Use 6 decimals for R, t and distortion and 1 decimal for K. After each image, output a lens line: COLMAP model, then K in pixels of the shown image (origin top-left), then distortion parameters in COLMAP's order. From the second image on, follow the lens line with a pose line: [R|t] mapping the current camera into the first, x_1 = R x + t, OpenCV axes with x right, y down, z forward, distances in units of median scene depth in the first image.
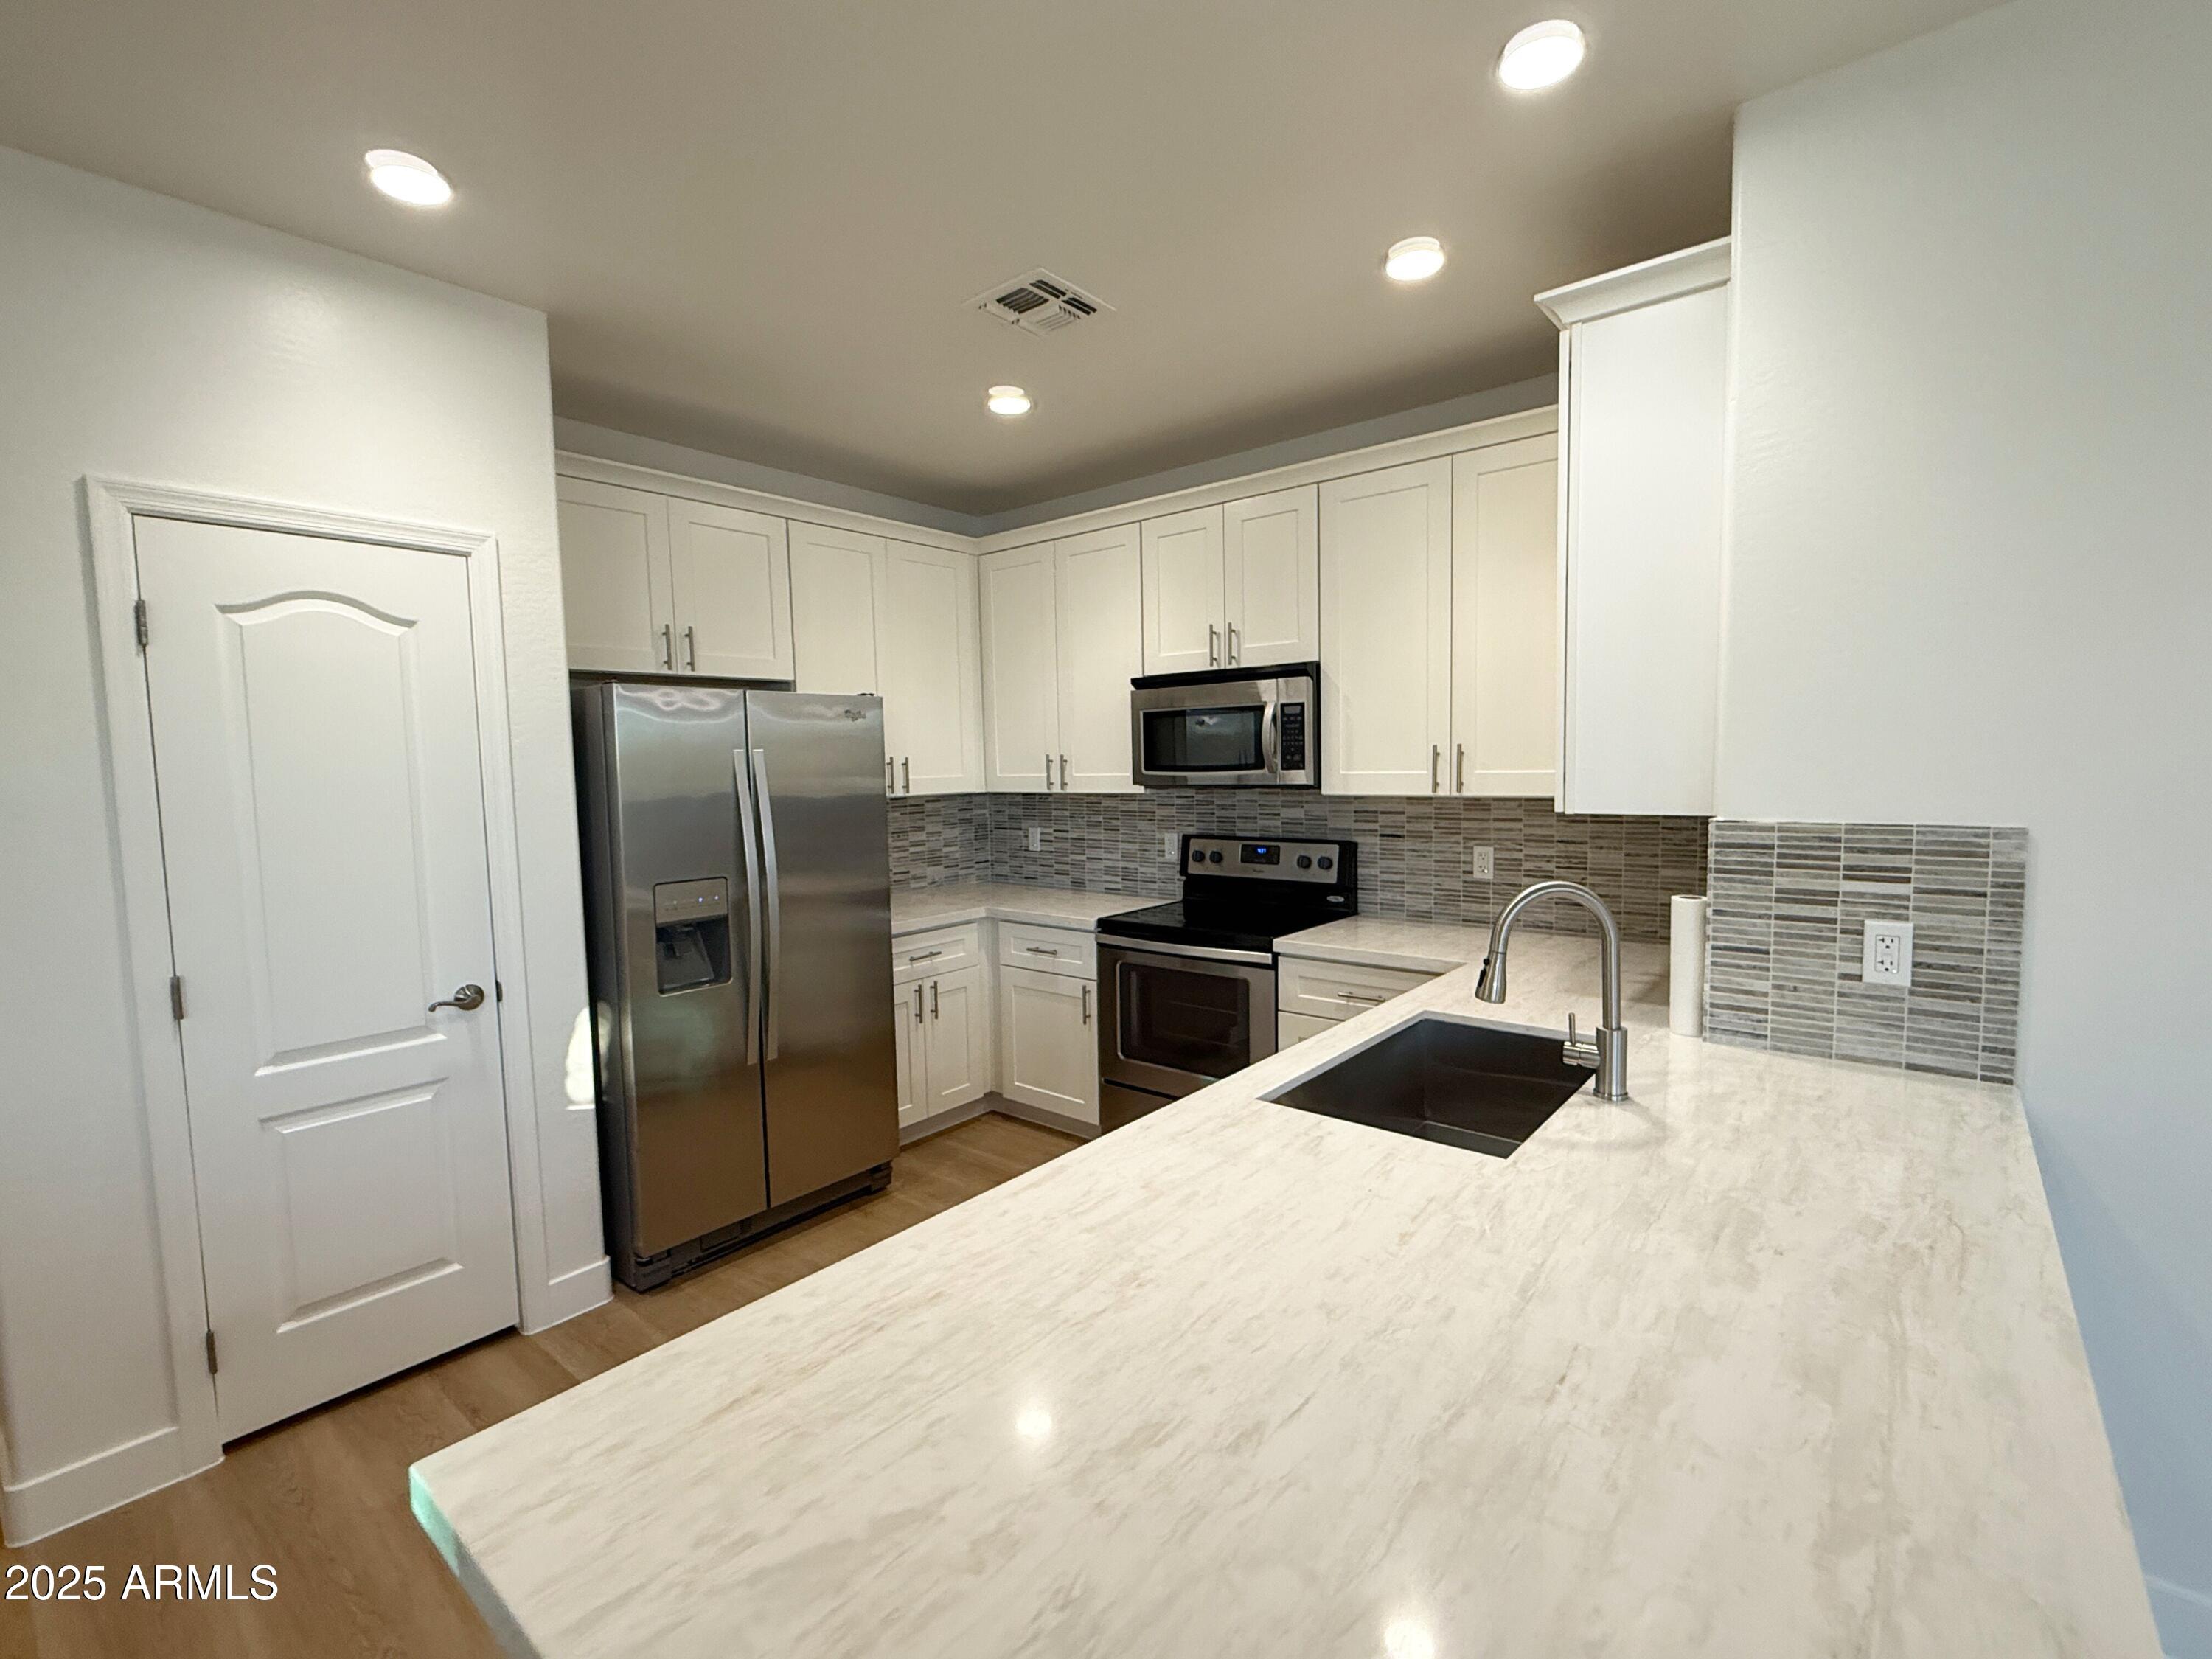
lens RADIAL K [[987.5, 0, 1100.6], [0, 987.5, 829.1], [0, 0, 1]] dist [0.000049, -0.000158]
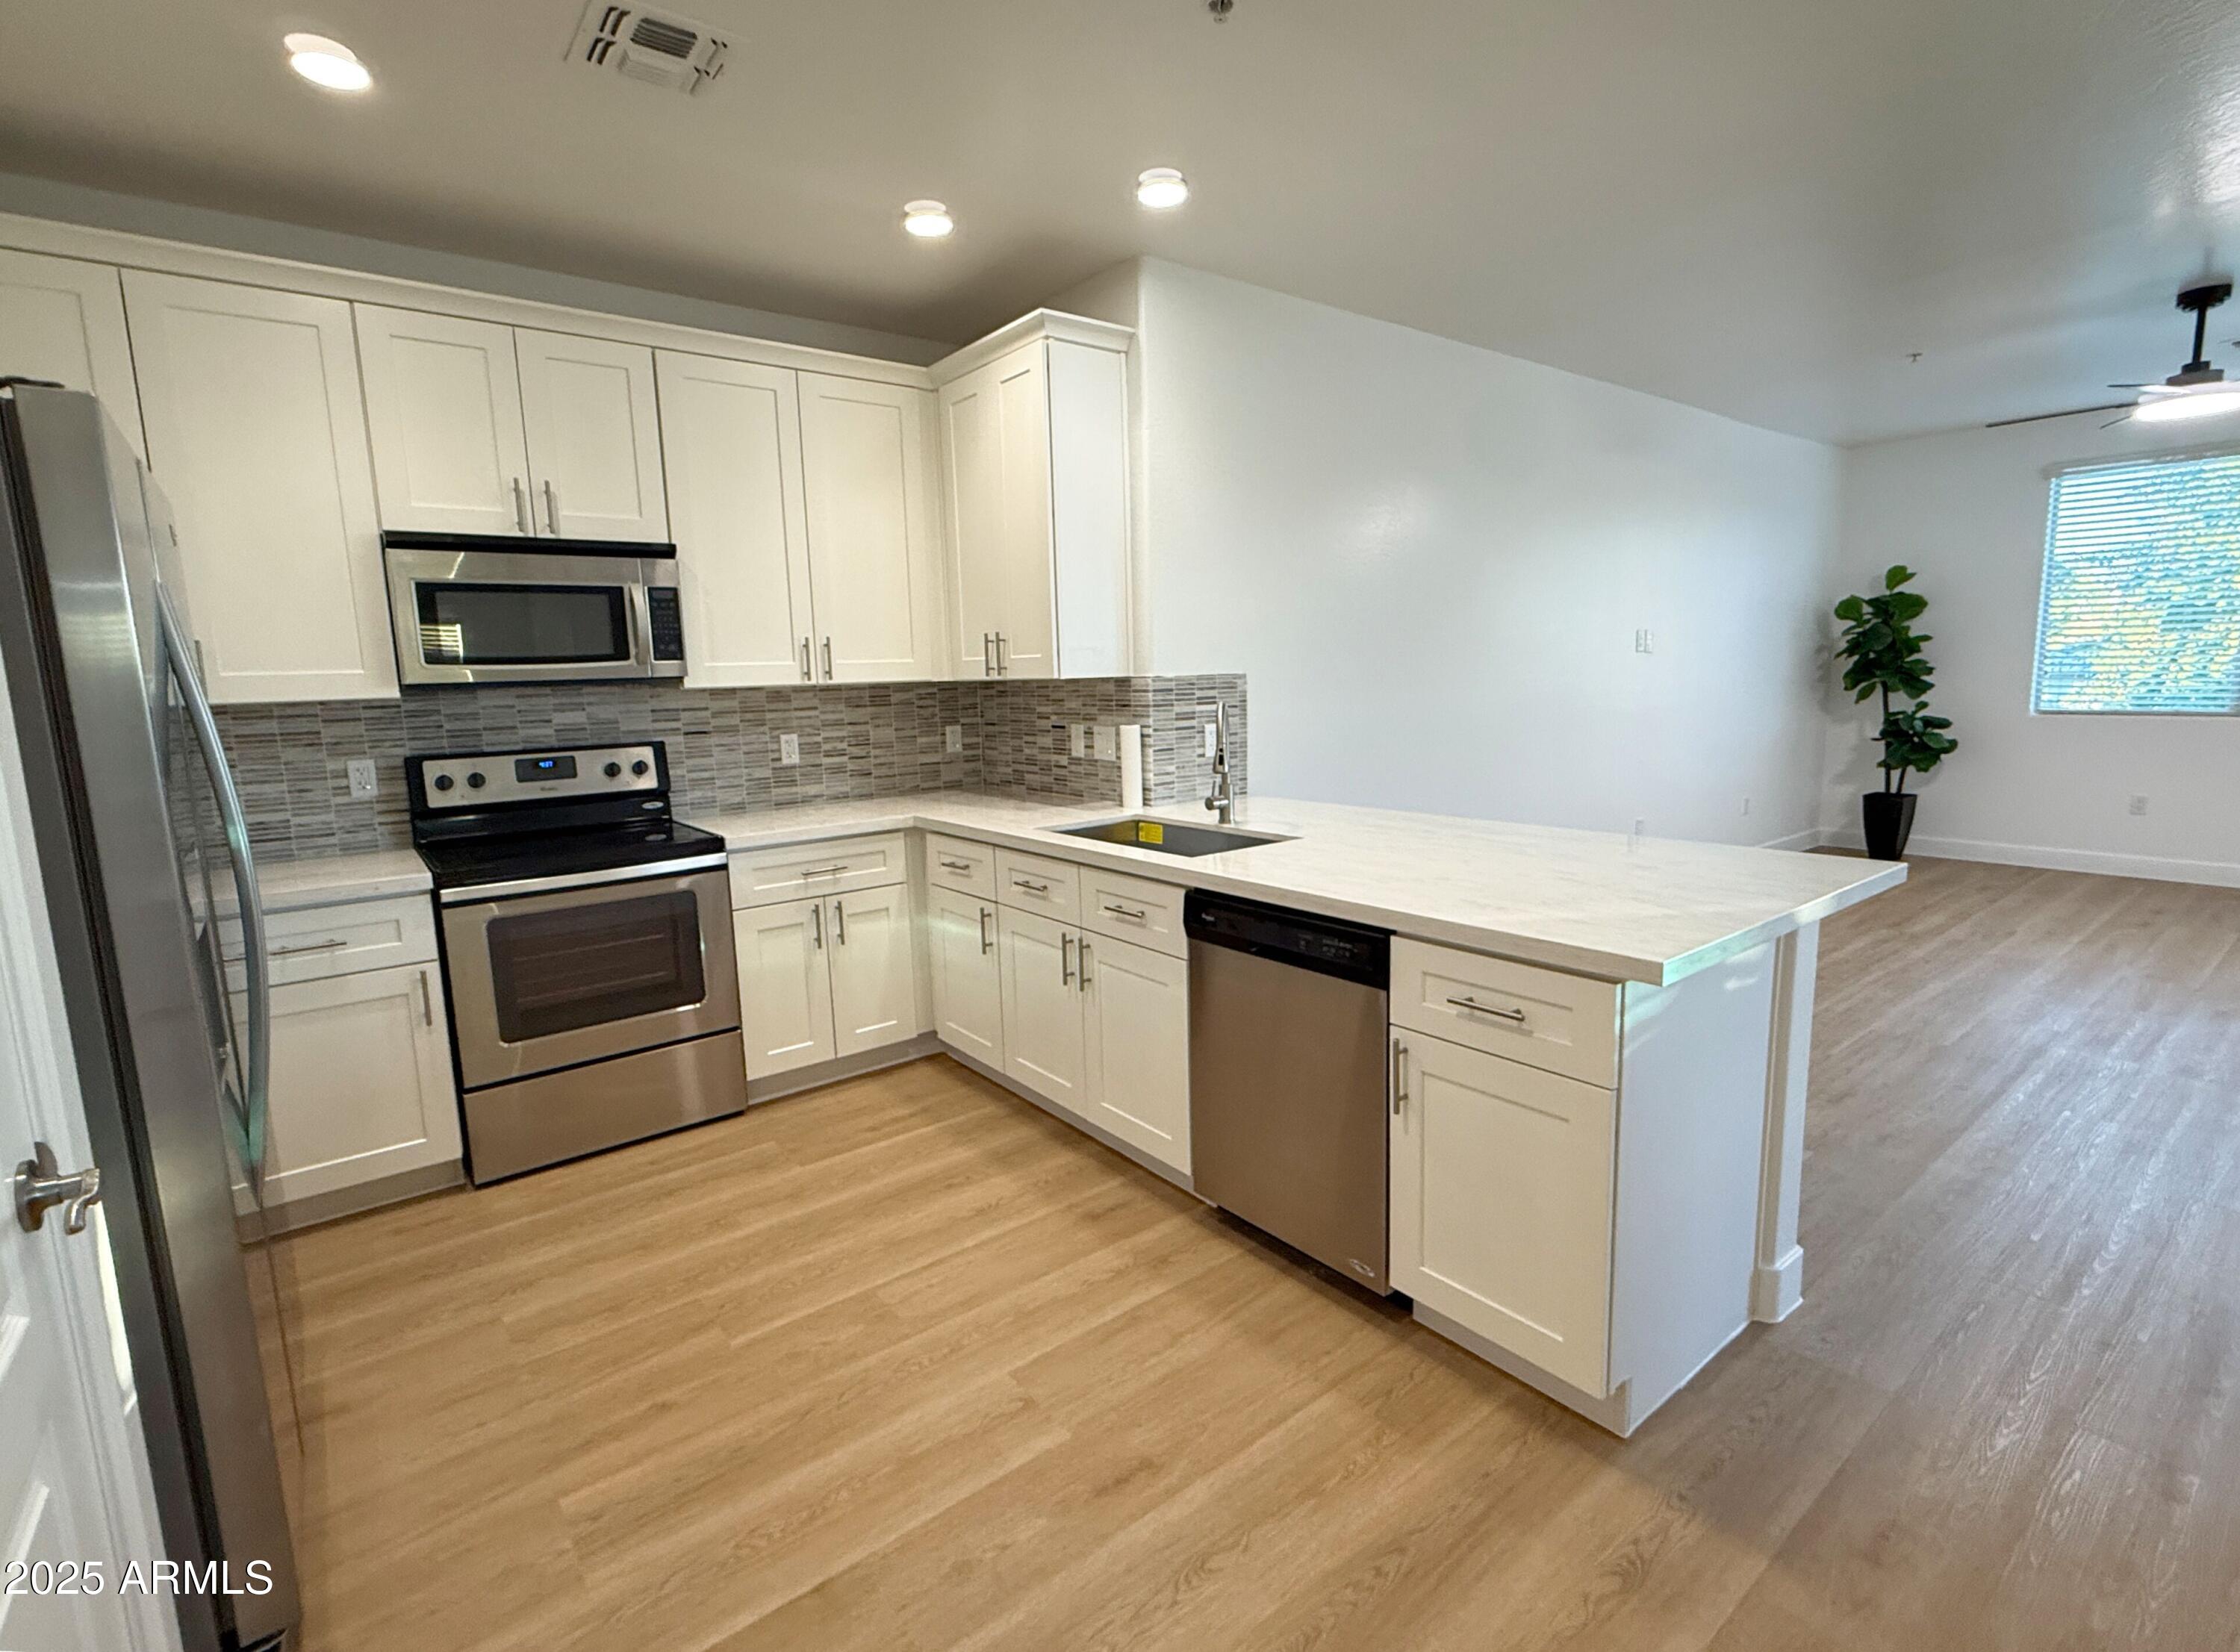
lens RADIAL K [[1046.2, 0, 1133.2], [0, 1046.2, 819.8], [0, 0, 1]] dist [-0.001698, -0.000659]
pose [[0.203388, -0.125244, 0.971055, -0.688454], [0.094182, 0.989688, 0.107921, 0.022560], [-0.974558, 0.069506, 0.213086, 0.384999]]
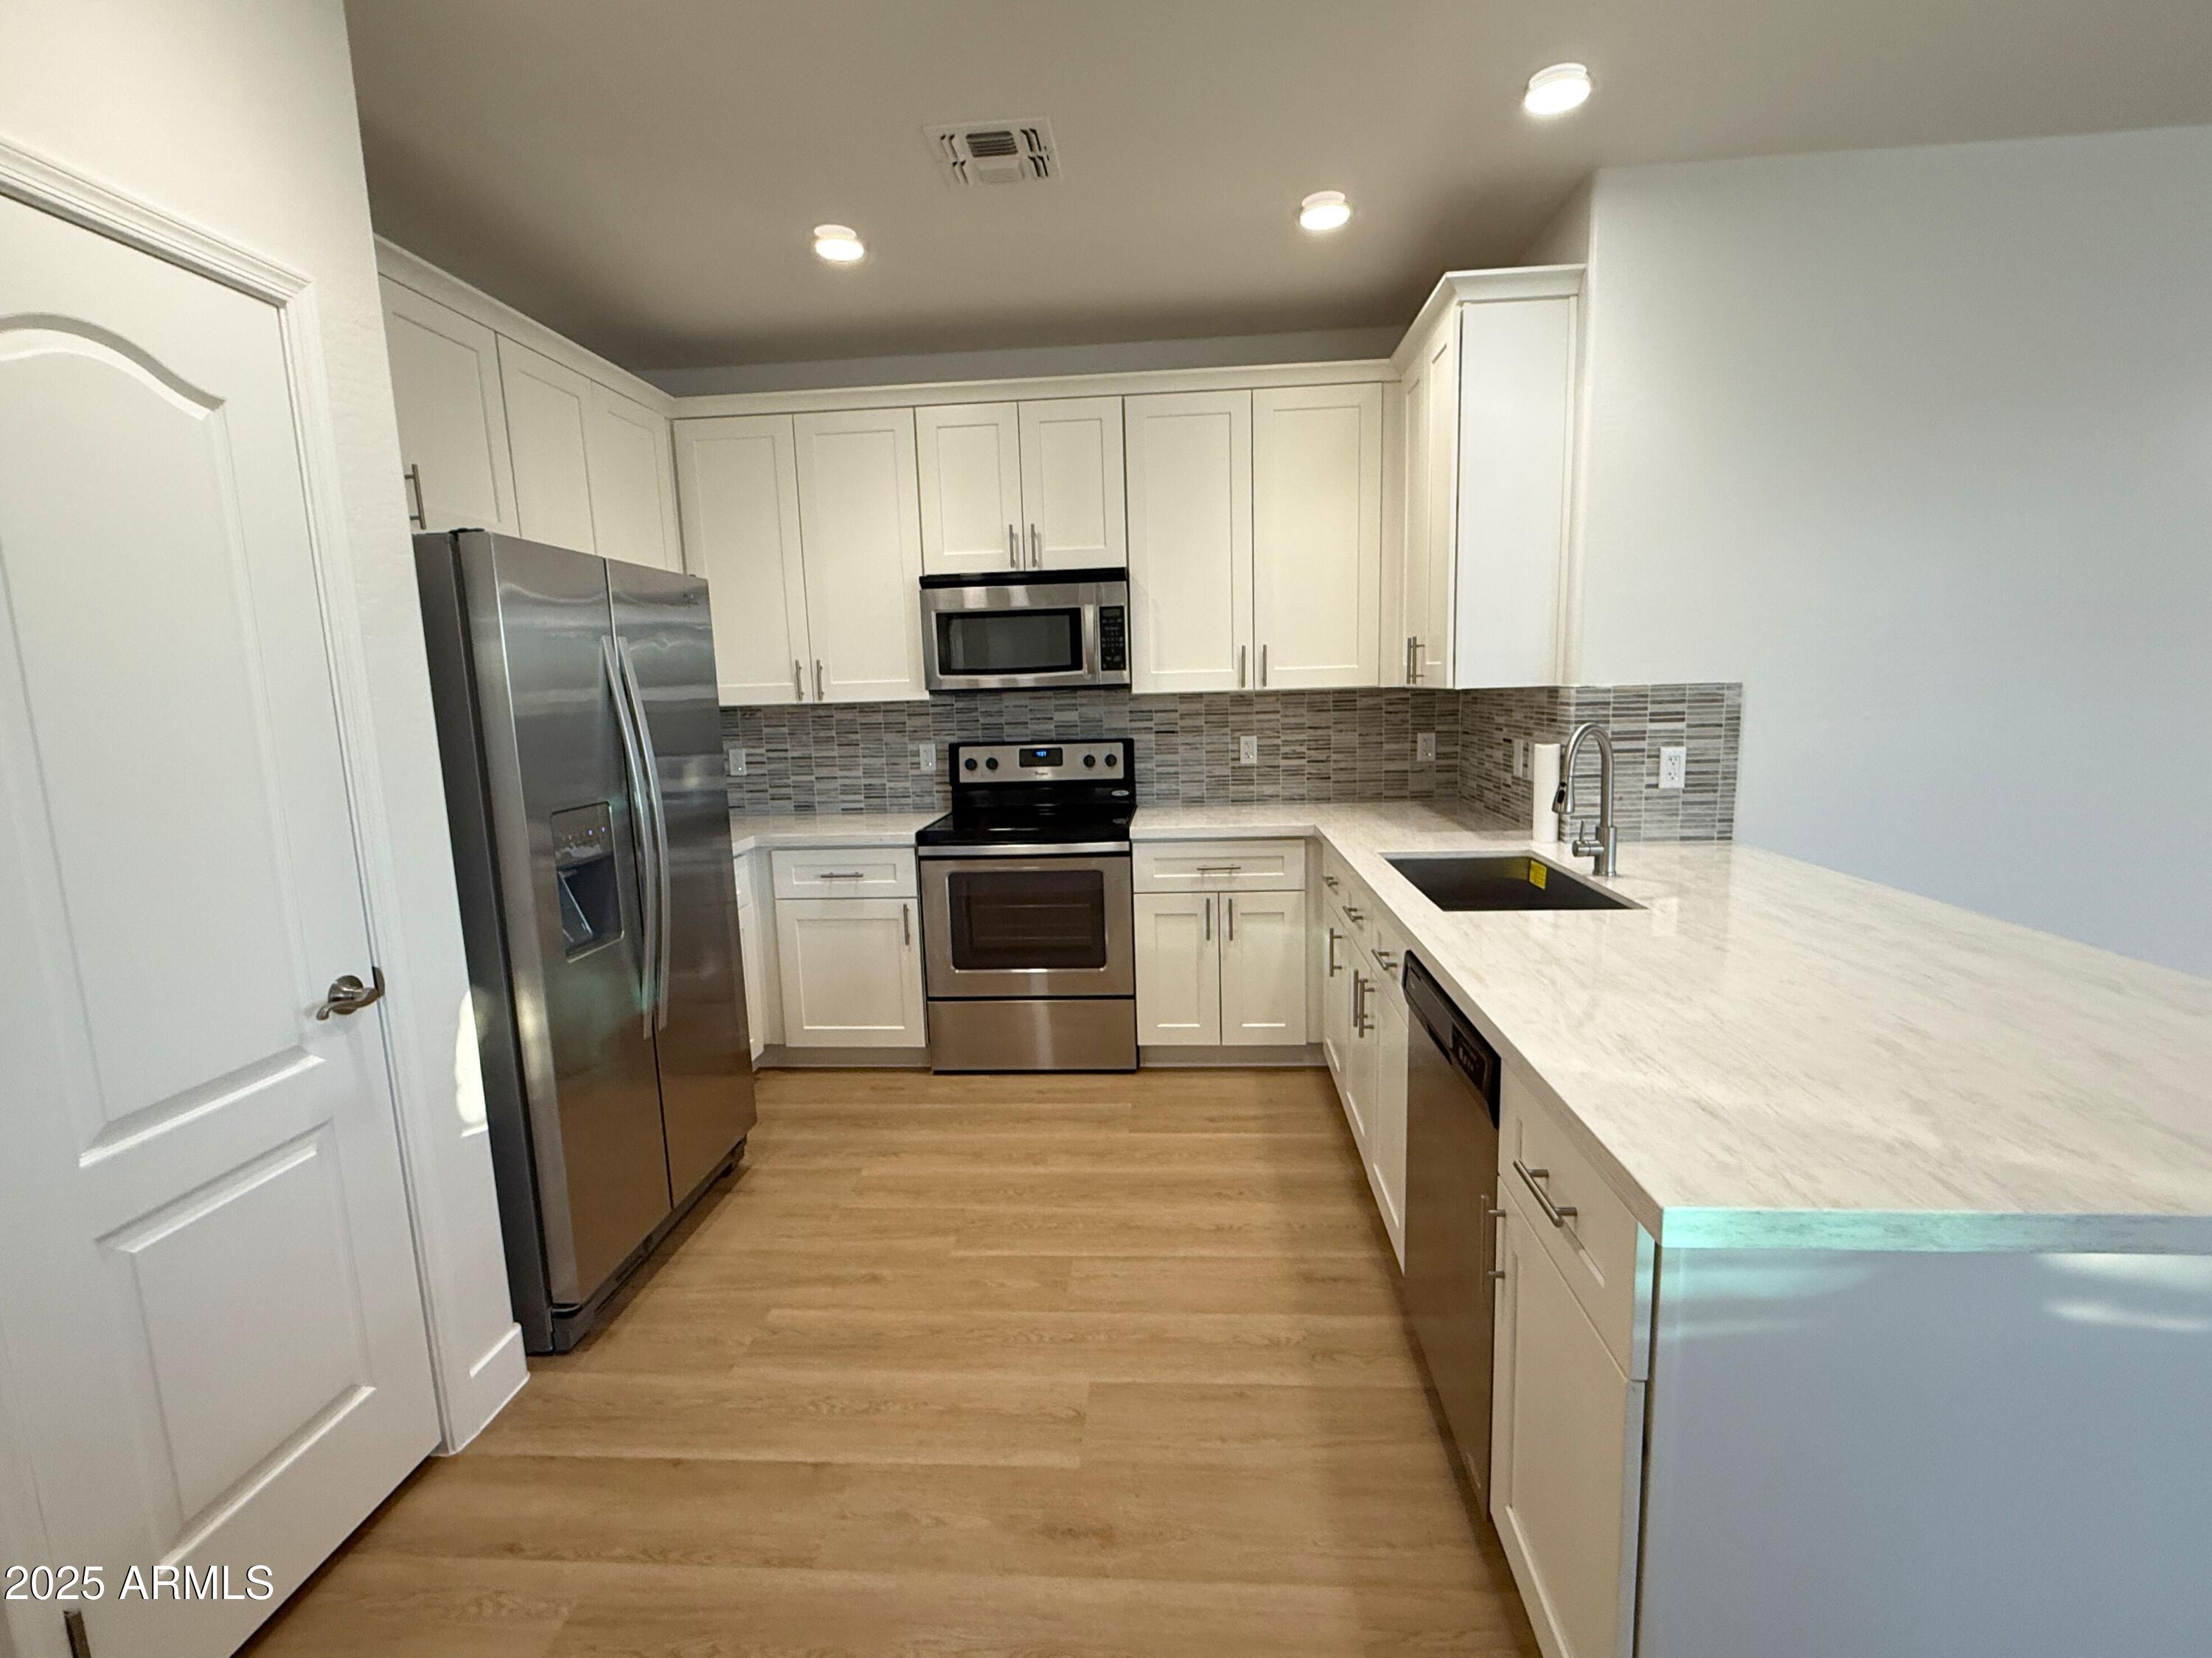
lens RADIAL K [[1012.3, 0, 1106.0], [0, 1012.3, 829.0], [0, 0, 1]] dist [-0.001048, -0.000011]
pose [[0.812250, -0.089092, 0.576465, -0.457721], [0.055607, 0.995593, 0.075516, 0.027635], [-0.580653, -0.029283, 0.813625, 0.116999]]
